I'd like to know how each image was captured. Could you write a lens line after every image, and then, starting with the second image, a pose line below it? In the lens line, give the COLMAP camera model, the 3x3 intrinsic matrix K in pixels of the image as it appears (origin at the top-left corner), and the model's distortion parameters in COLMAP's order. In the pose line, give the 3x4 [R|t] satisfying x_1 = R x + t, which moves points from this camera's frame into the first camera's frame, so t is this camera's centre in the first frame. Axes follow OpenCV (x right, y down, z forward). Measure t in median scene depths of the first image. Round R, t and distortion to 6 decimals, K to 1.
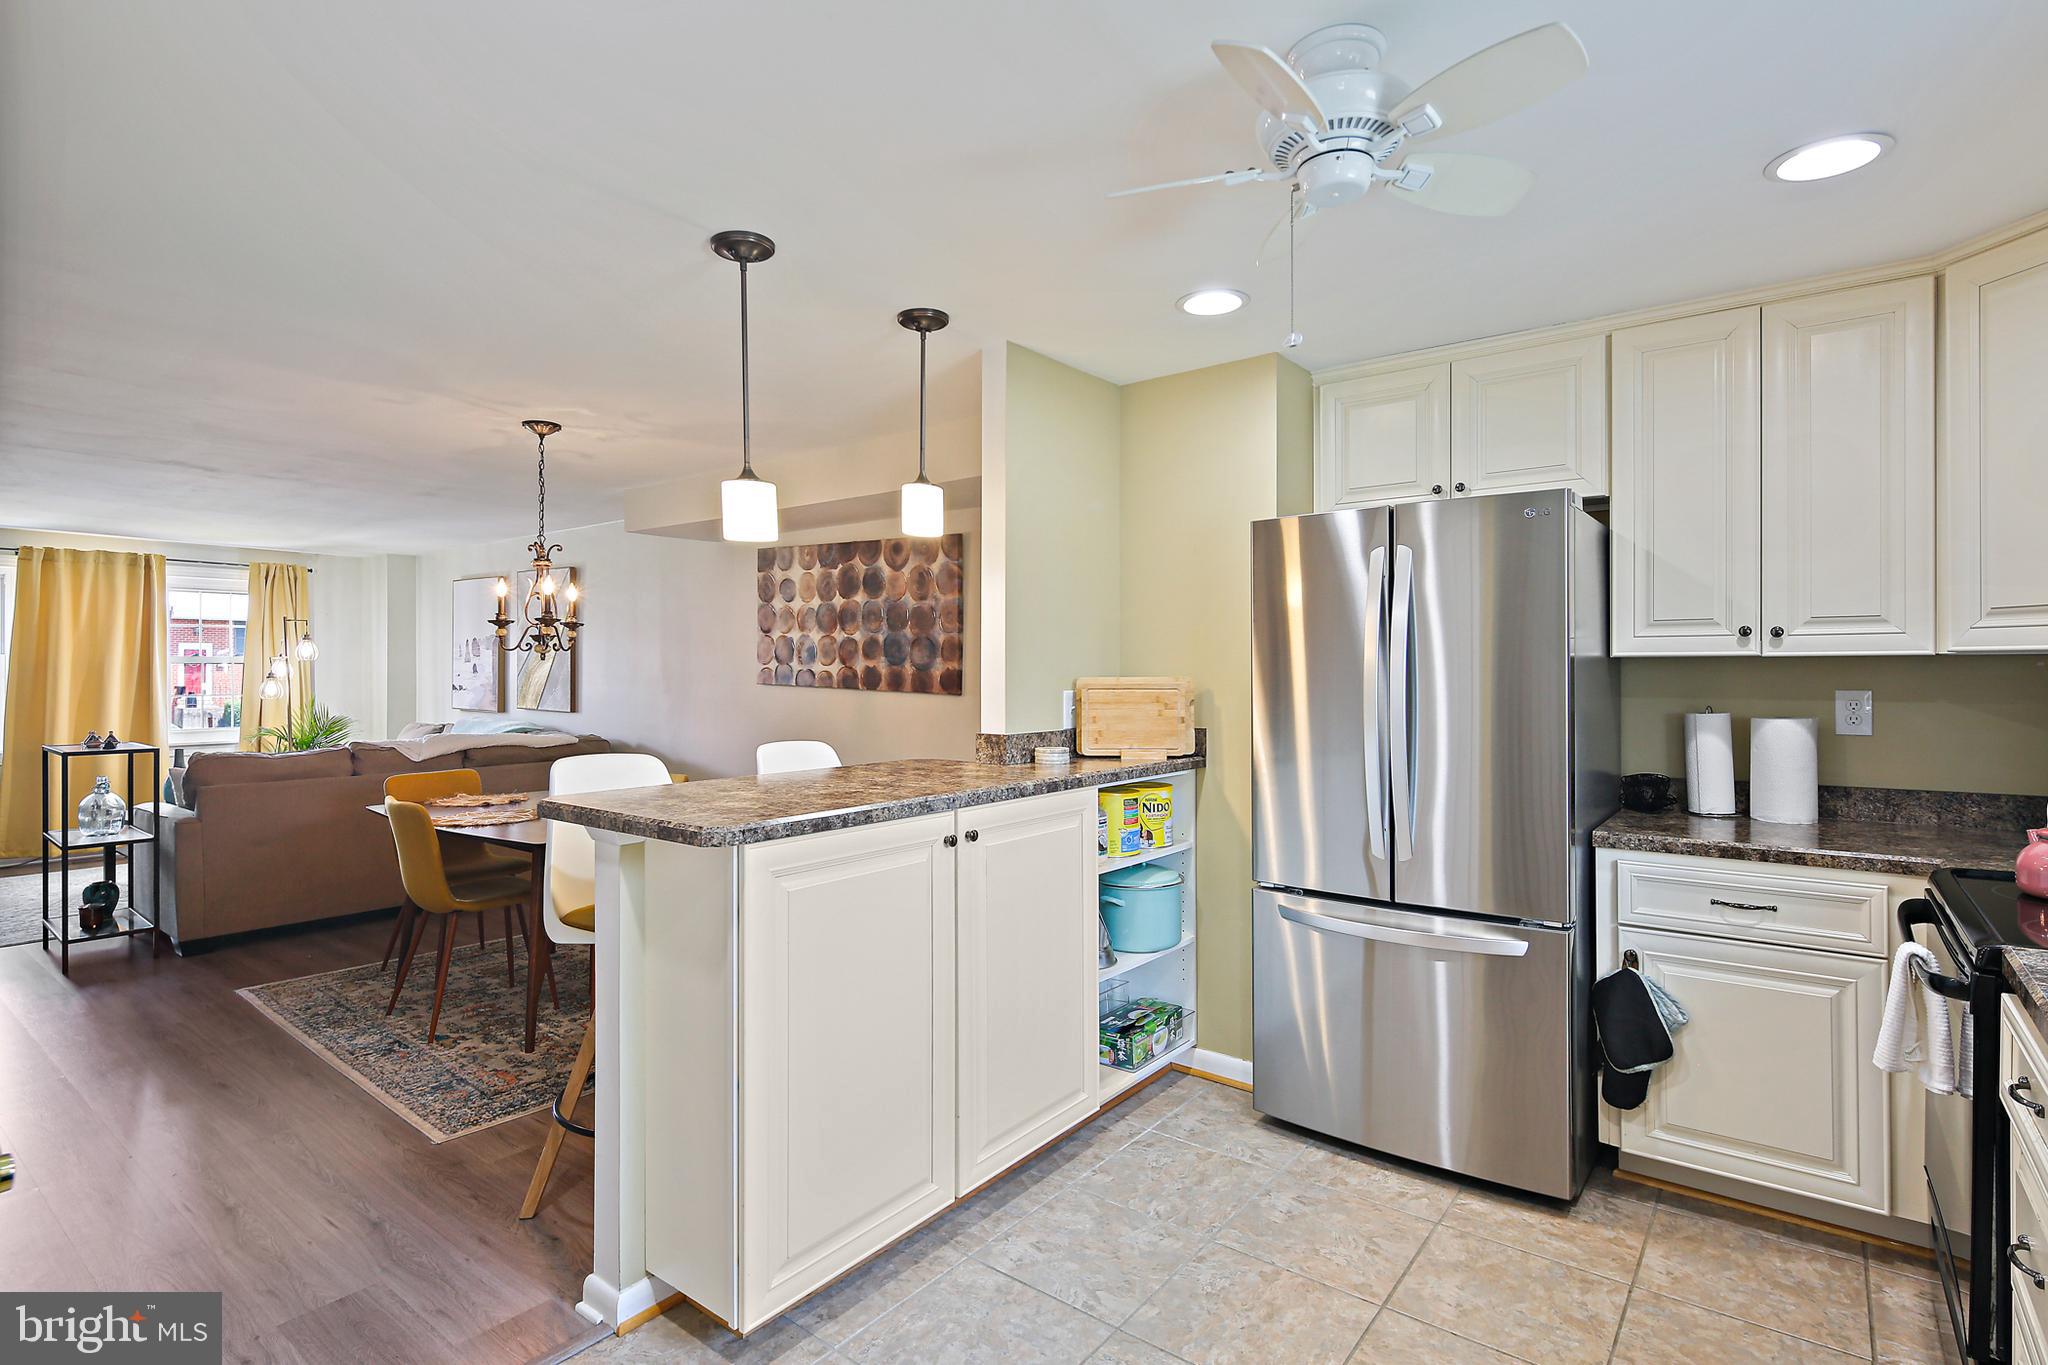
lens RADIAL K [[998.4, 0, 1011.6], [0, 998.4, 673.6], [0, 0, 1]] dist [-0.001456, -0.001404]
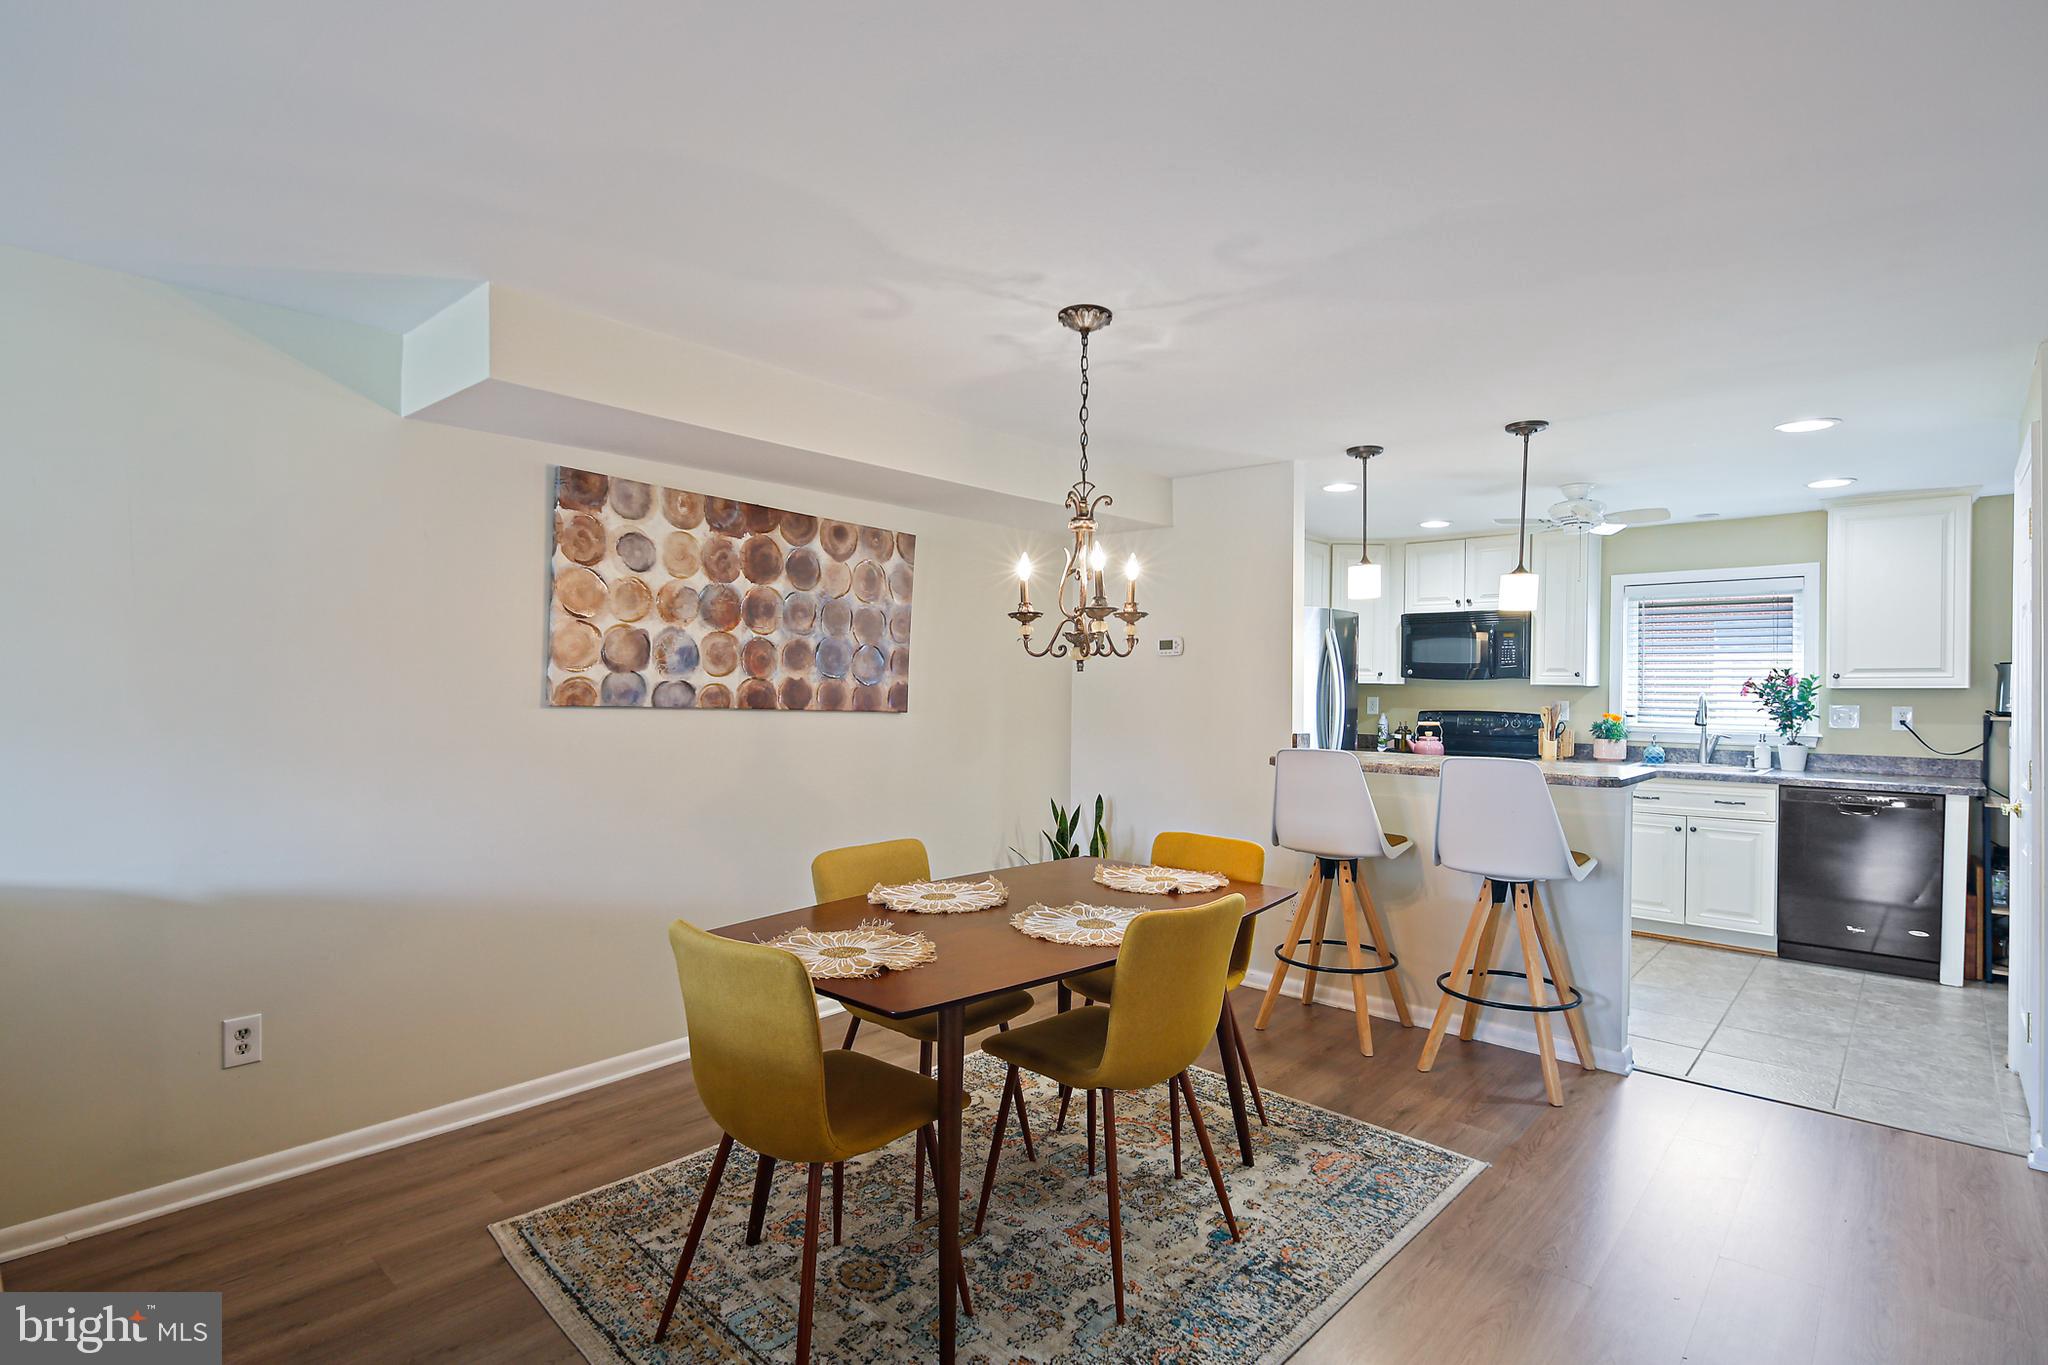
lens RADIAL K [[1000.0, 0, 1022.9], [0, 1000.0, 697.0], [0, 0, 1]] dist [-0.001346, -0.001305]
pose [[0.072441, -0.009217, 0.997330, -0.880320], [-0.006846, 0.999929, 0.009738, -0.001969], [-0.997349, -0.007534, 0.072373, 0.766400]]
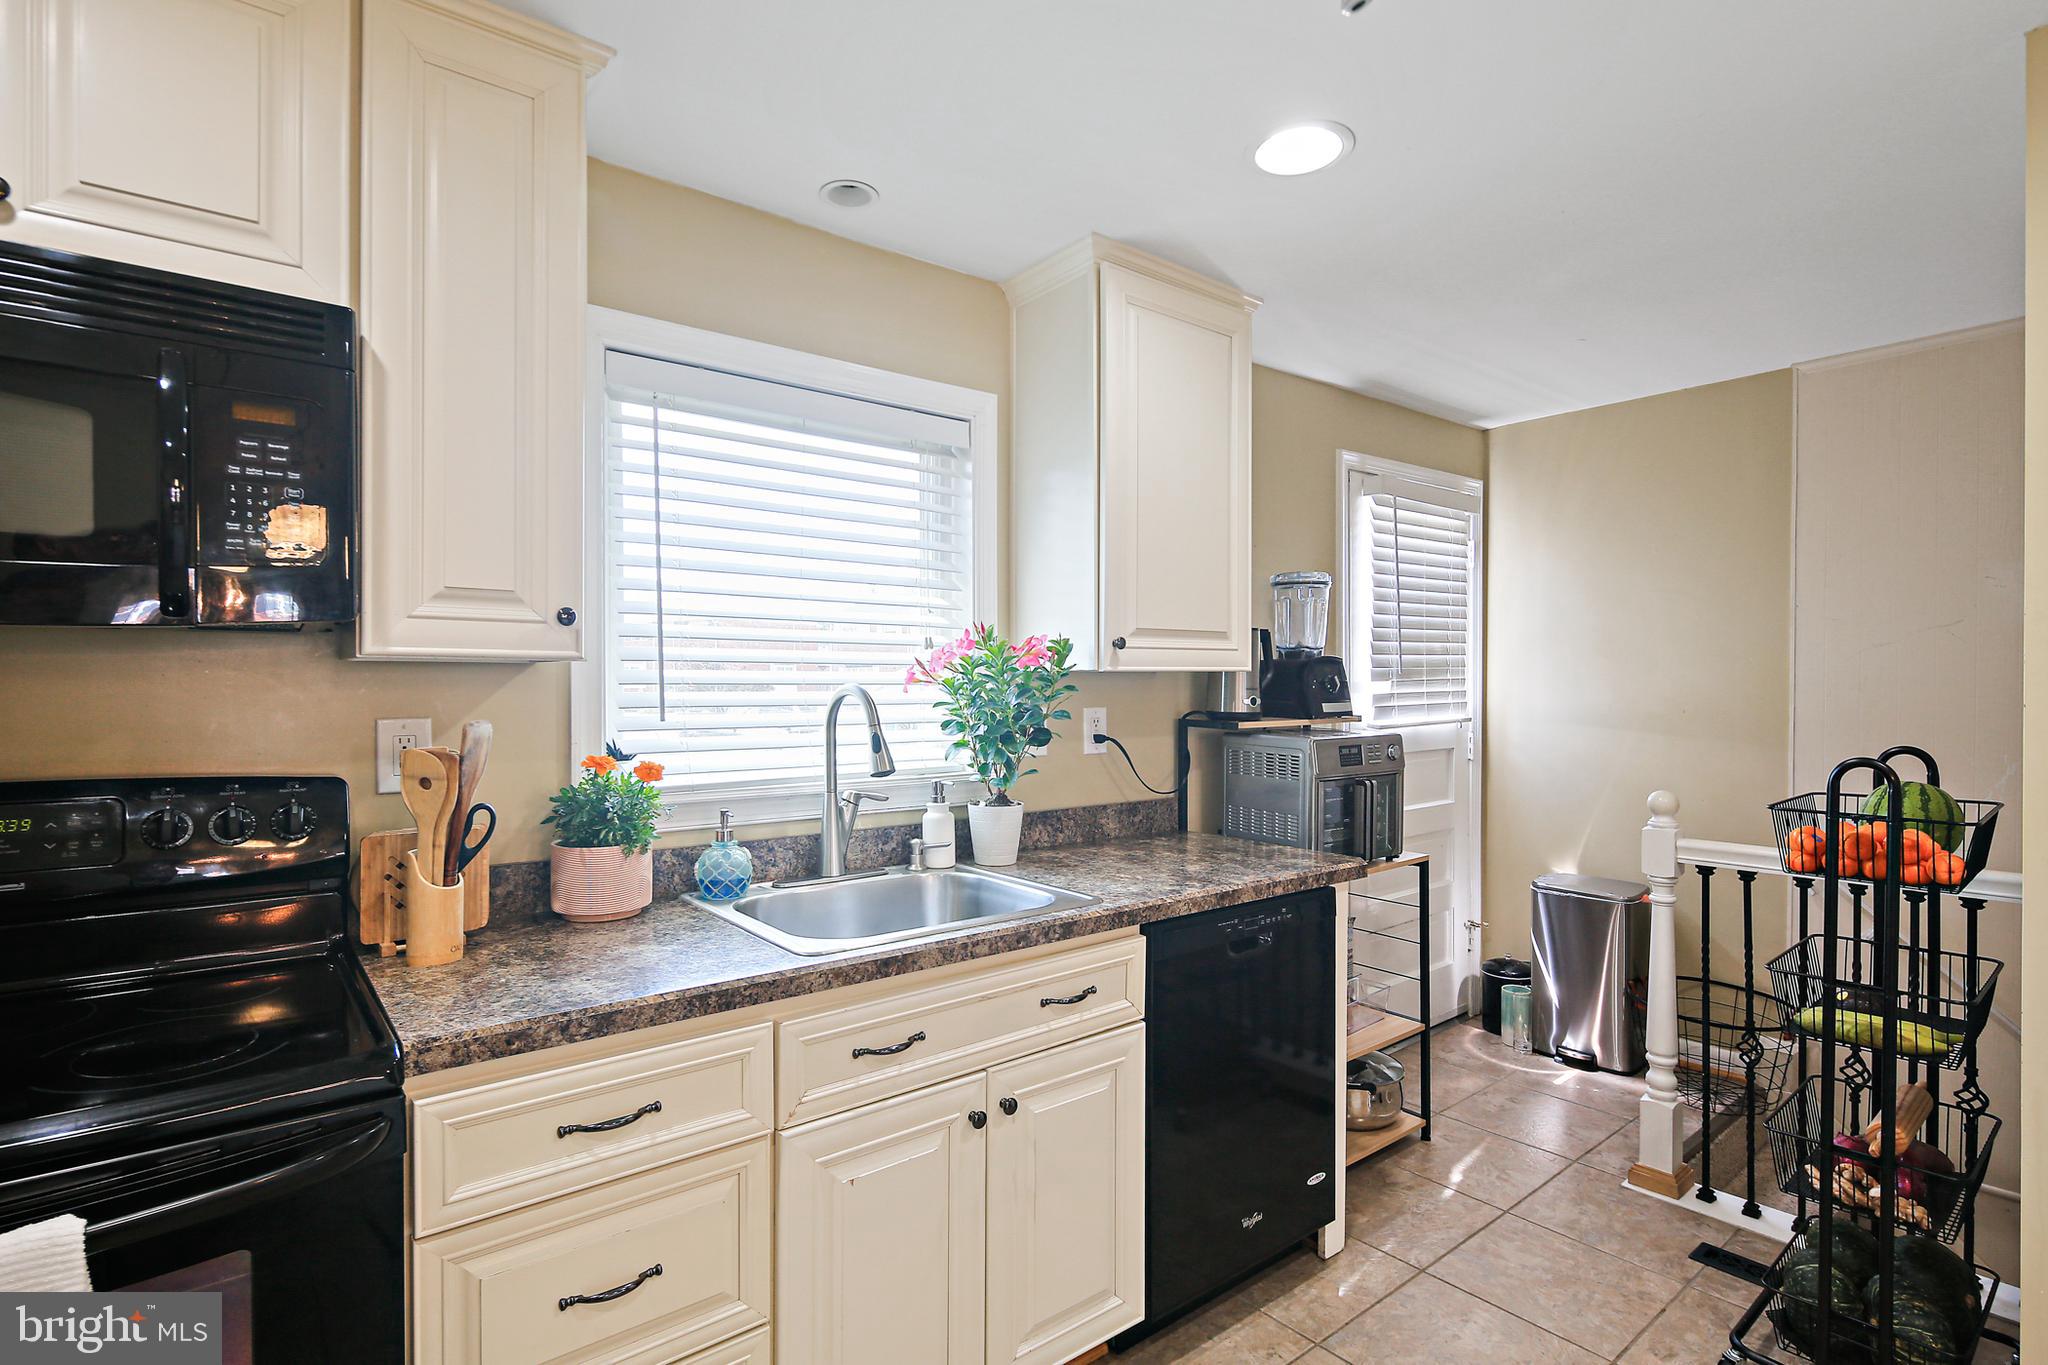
lens RADIAL K [[1024.8, 0, 1024.0], [0, 1024.8, 682.5], [0, 0, 1]] dist [0.000295, 0.000005]
pose [[-0.976832, -0.000962, 0.214006, 0.107125], [-0.000899, 1.000000, 0.000394, -0.001689], [-0.214007, 0.000193, -0.976832, 0.486298]]
